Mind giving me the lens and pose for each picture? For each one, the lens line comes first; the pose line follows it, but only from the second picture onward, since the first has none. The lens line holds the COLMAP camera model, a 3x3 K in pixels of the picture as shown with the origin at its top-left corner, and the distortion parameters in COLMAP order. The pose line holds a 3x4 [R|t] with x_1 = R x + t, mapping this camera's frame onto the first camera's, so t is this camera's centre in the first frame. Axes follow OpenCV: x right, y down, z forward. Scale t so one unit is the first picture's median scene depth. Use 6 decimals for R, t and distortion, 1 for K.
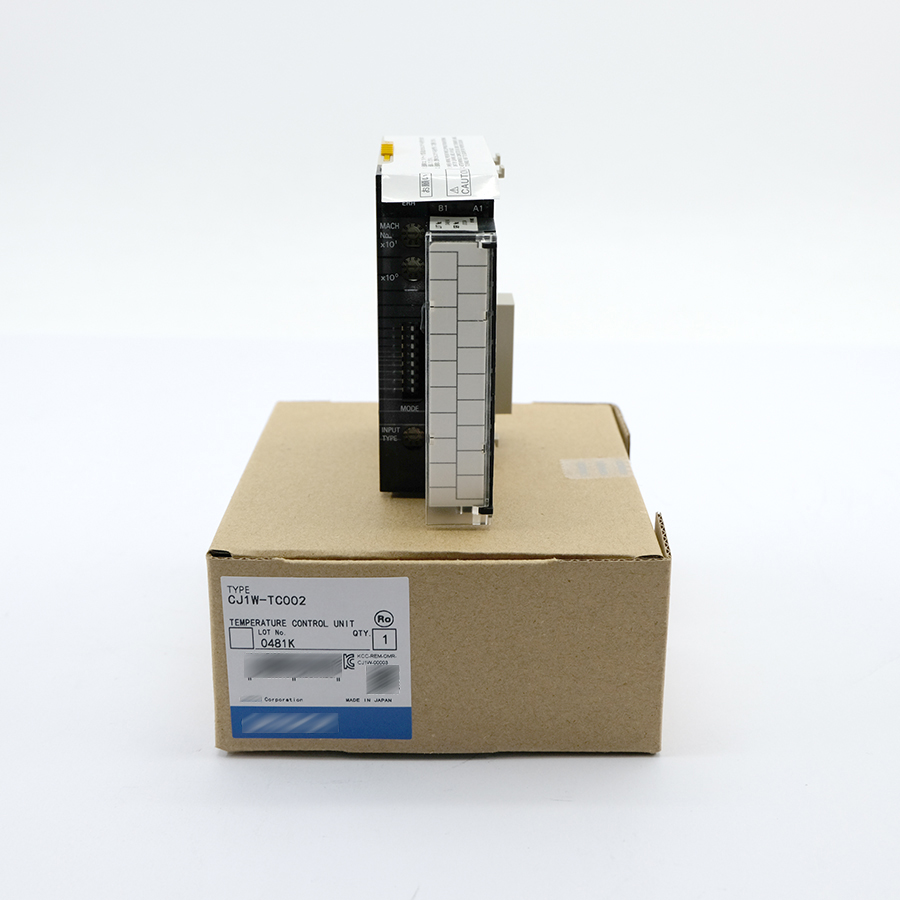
lens RADIAL K [[1331.5, 0, 450.0], [0, 1331.5, 450.0], [0, 0, 1]] dist [-0.039788, -0.027595]
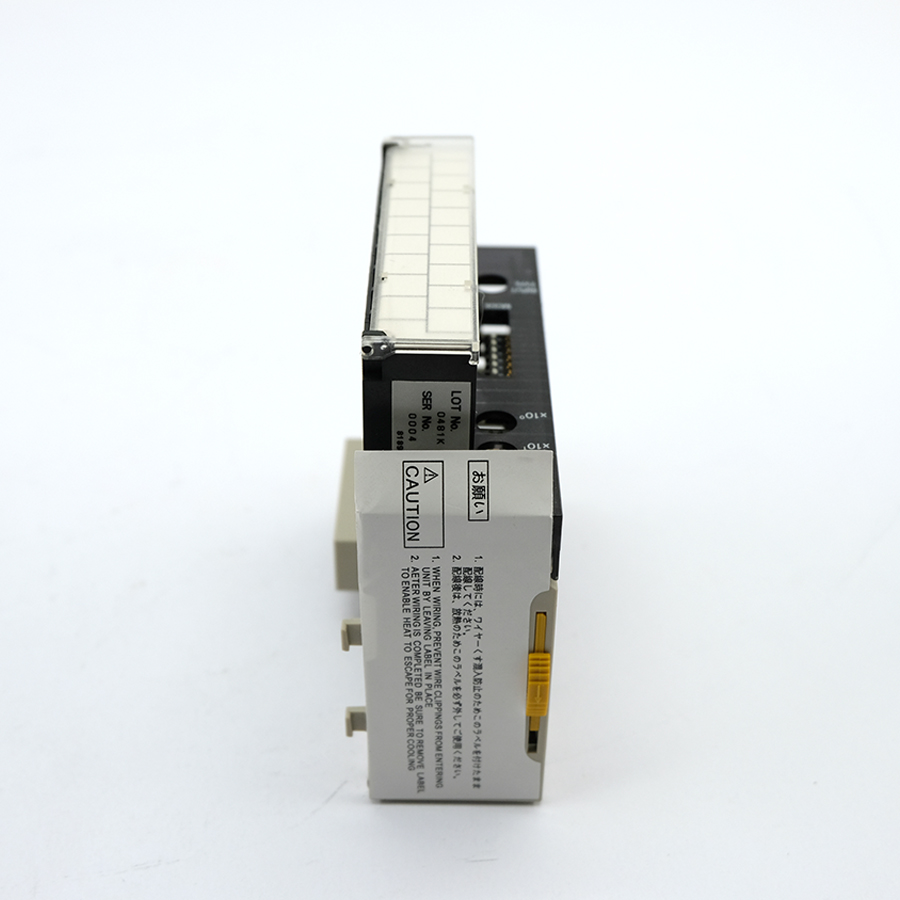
lens RADIAL K [[1386.2, 0, 450.0], [0, 1386.2, 450.0], [0, 0, 1]] dist [-0.009861, 0.018136]
pose [[-0.999569, -0.022820, -0.018487, 0.006075], [0.009227, -0.841619, 0.539993, -0.506559], [-0.027881, 0.539590, 0.841466, 0.461820]]
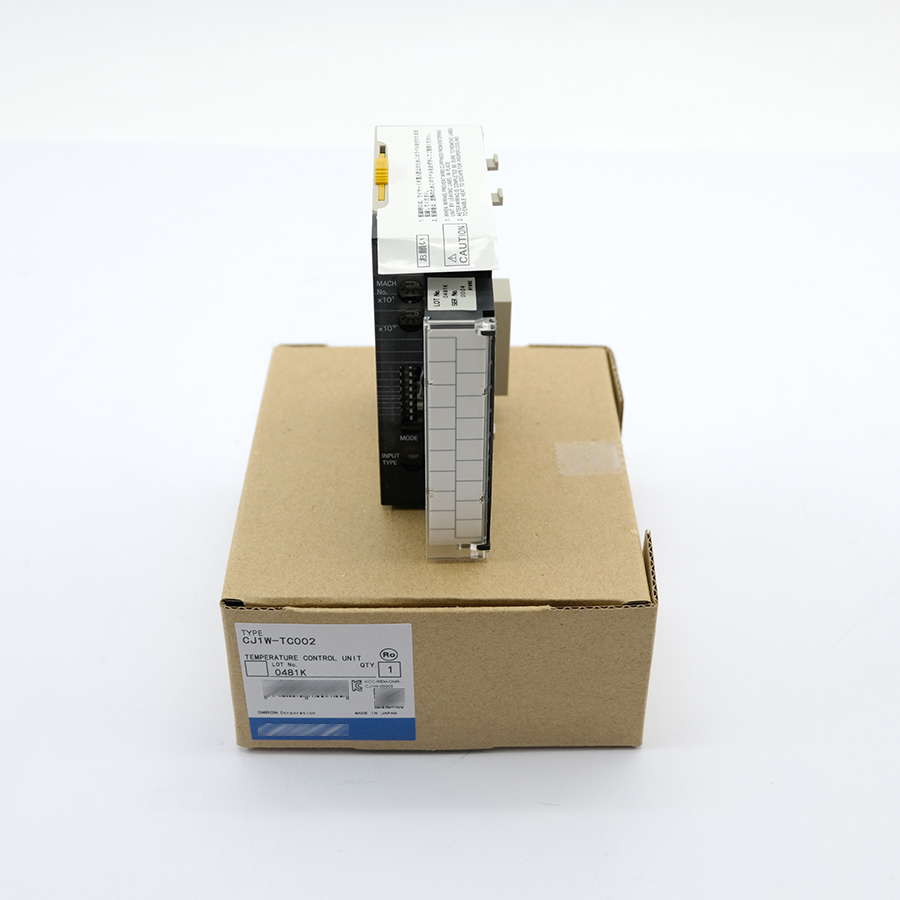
lens RADIAL K [[1331.5, 0, 450.0], [0, 1331.5, 450.0], [0, 0, 1]] dist [-0.039788, -0.027595]
pose [[0.999941, -0.008280, 0.007046, -0.006281], [0.005874, 0.956790, 0.290720, -0.336671], [-0.009148, -0.290661, 0.956782, 0.019628]]
